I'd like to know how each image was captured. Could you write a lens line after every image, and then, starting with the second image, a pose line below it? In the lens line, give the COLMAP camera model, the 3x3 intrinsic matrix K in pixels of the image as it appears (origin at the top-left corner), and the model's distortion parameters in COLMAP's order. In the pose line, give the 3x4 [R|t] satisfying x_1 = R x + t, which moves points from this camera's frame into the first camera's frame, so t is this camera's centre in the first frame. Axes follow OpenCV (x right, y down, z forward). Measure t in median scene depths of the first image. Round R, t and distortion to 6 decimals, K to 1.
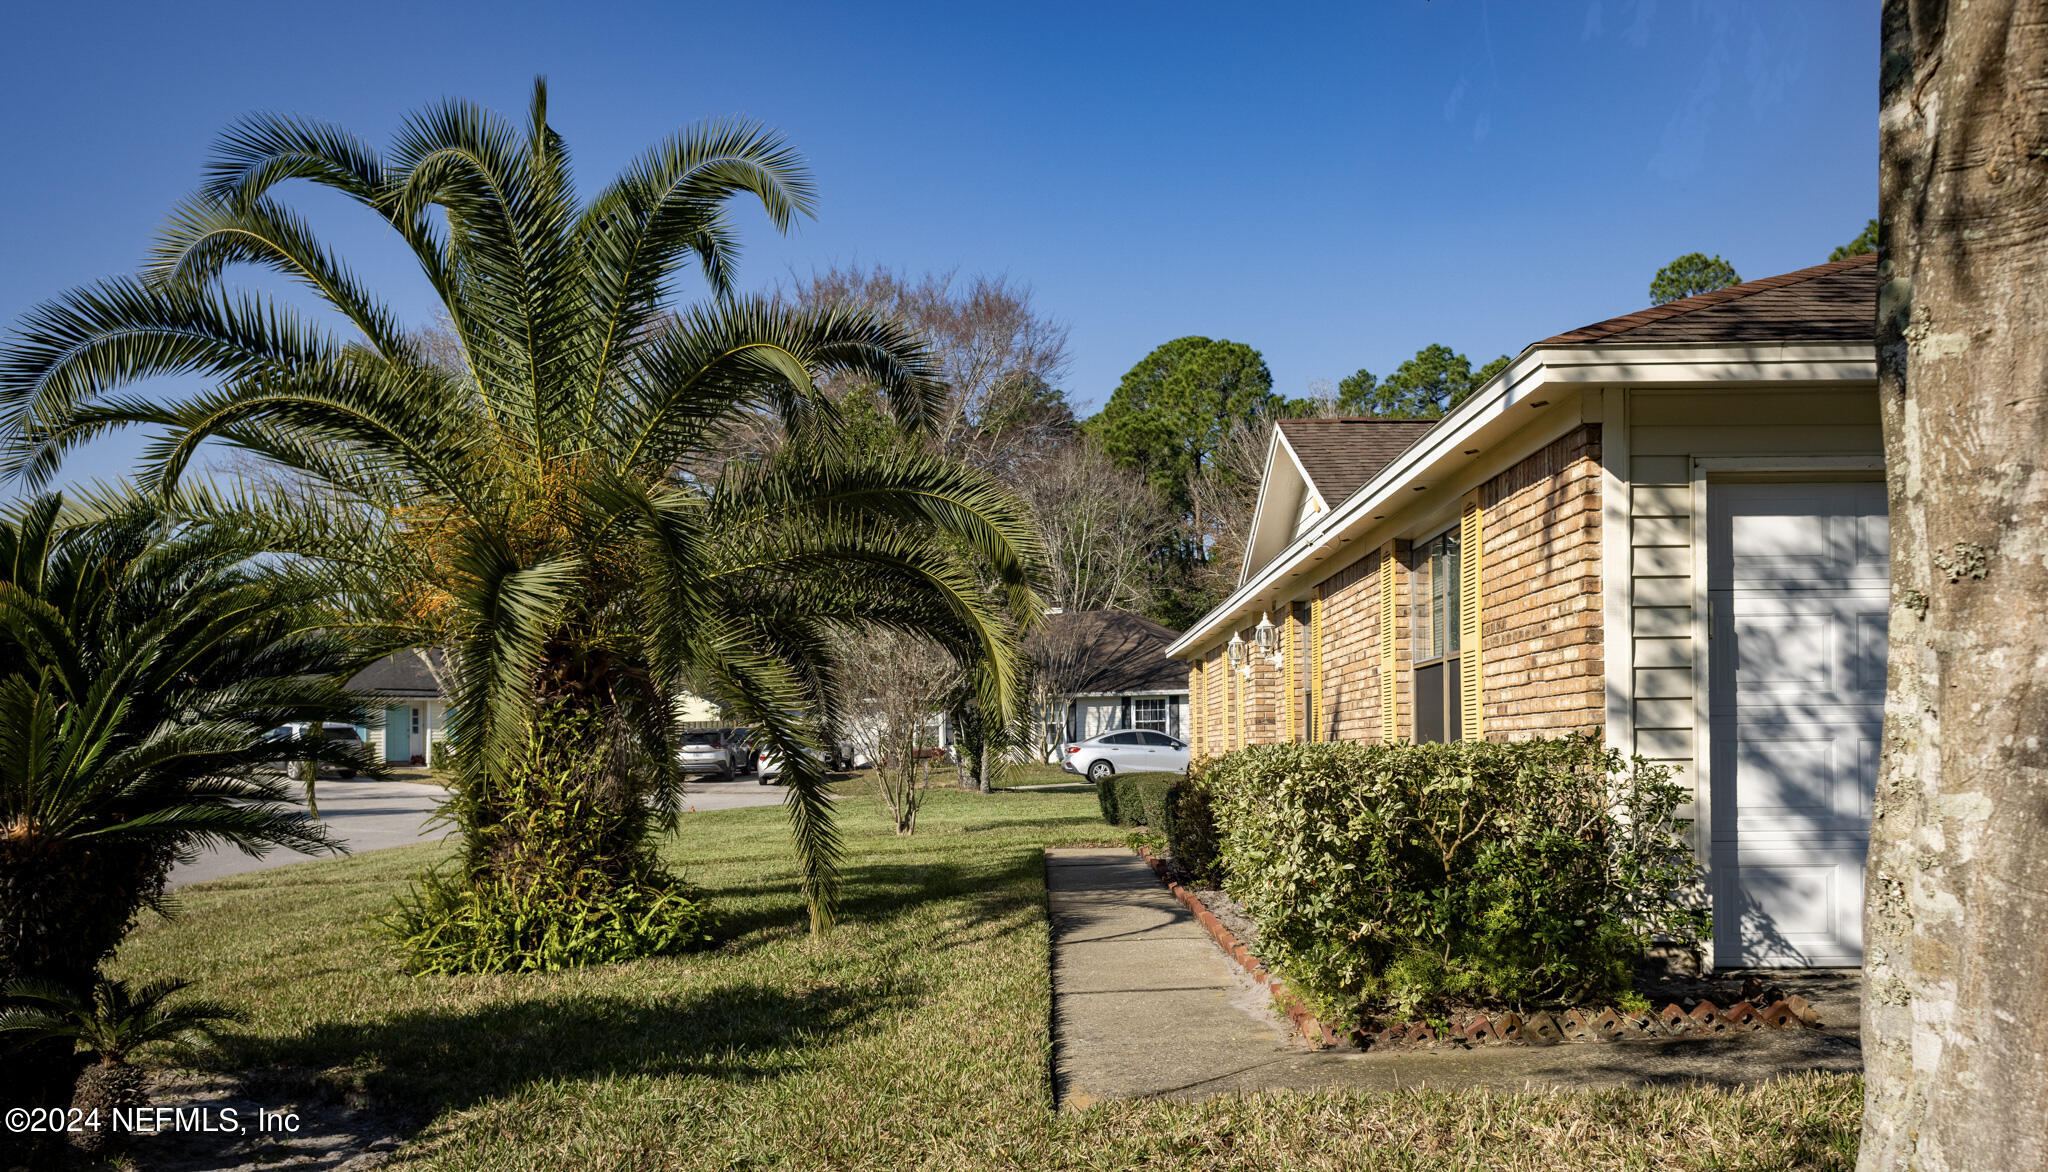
lens RADIAL K [[1743.8, 0, 1019.8], [0, 1743.8, 746.3], [0, 0, 1]] dist [0.041533, -0.003605]
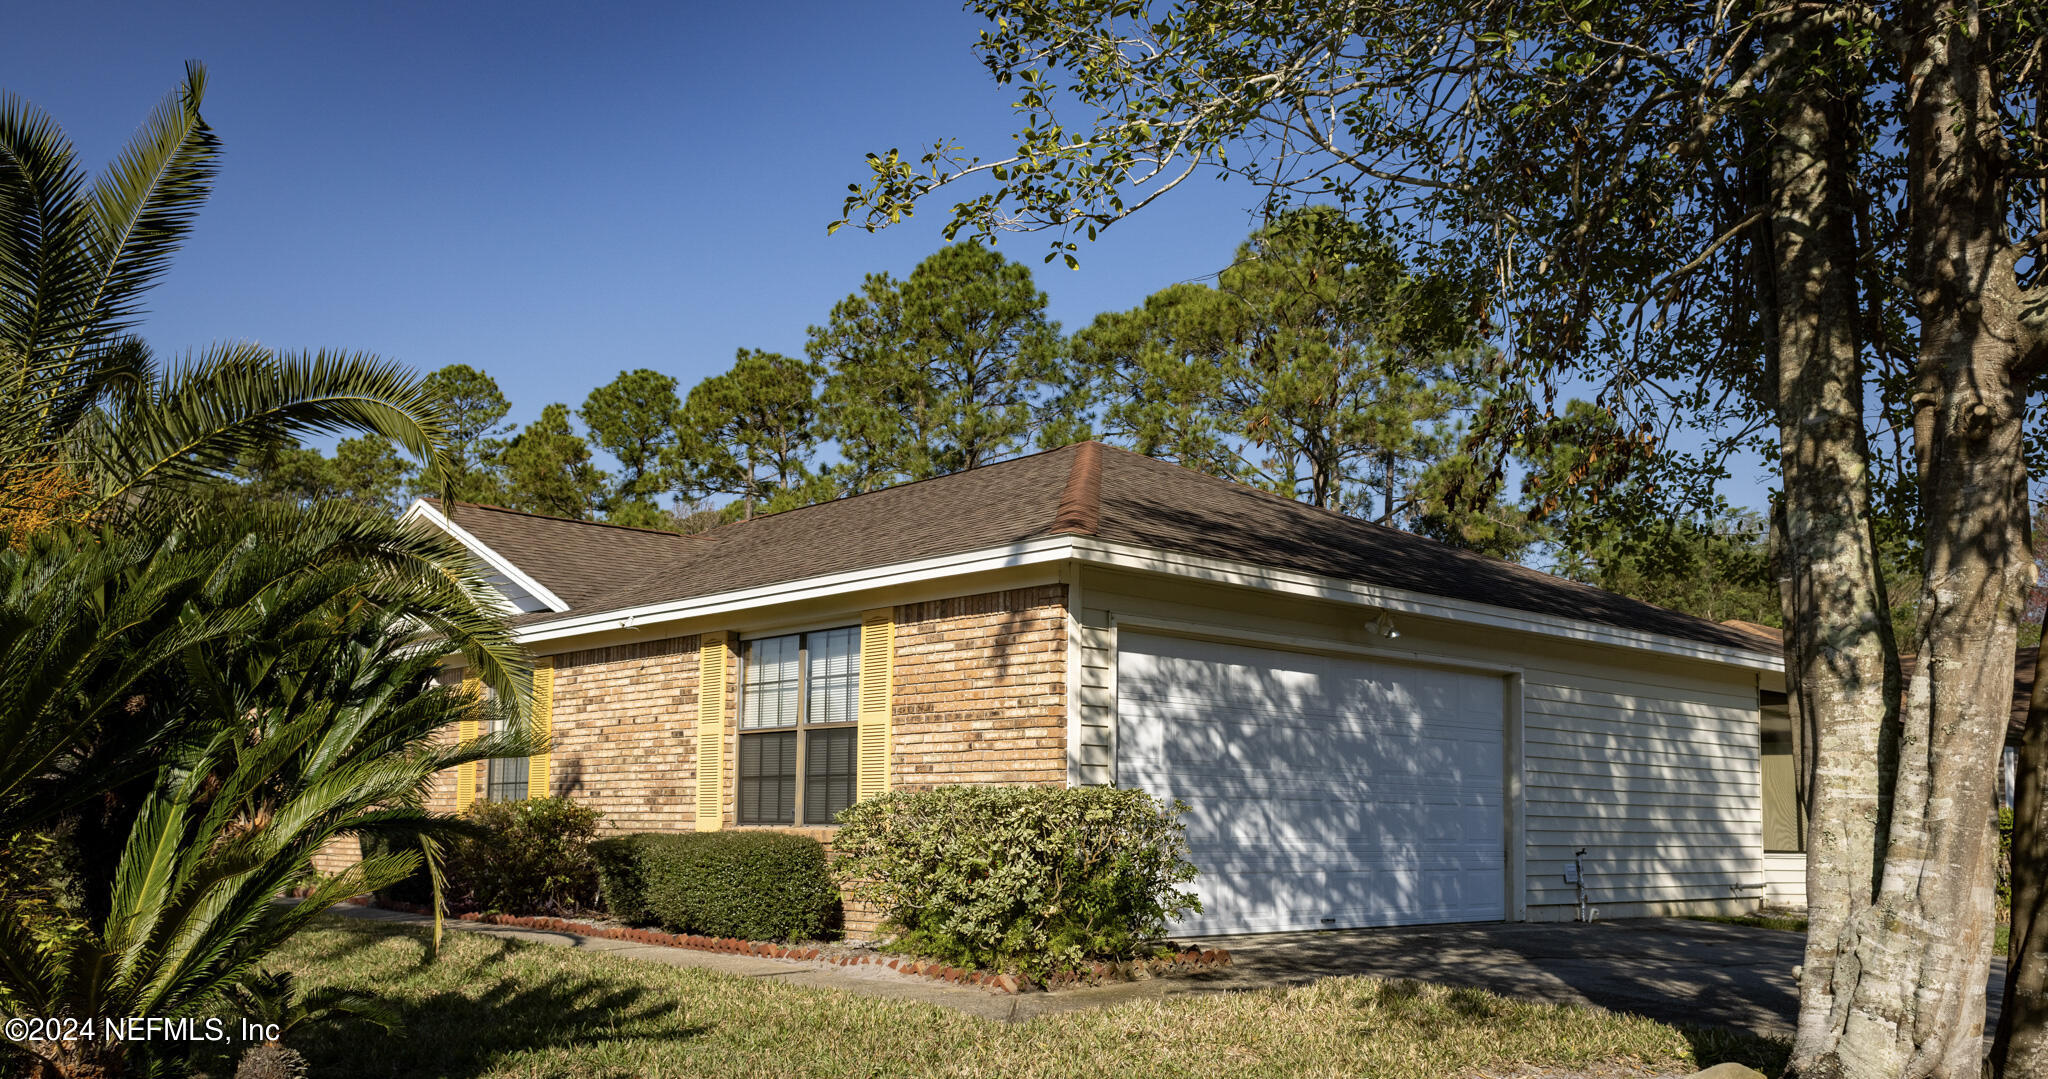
lens RADIAL K [[1652.6, 0, 1021.6], [0, 1652.6, 689.9], [0, 0, 1]] dist [0.037522, 0.000685]
pose [[0.735763, 0.063166, 0.674287, -0.656897], [-0.014463, 0.996879, -0.077604, 0.021191], [-0.677085, 0.047346, 0.734380, -0.033503]]
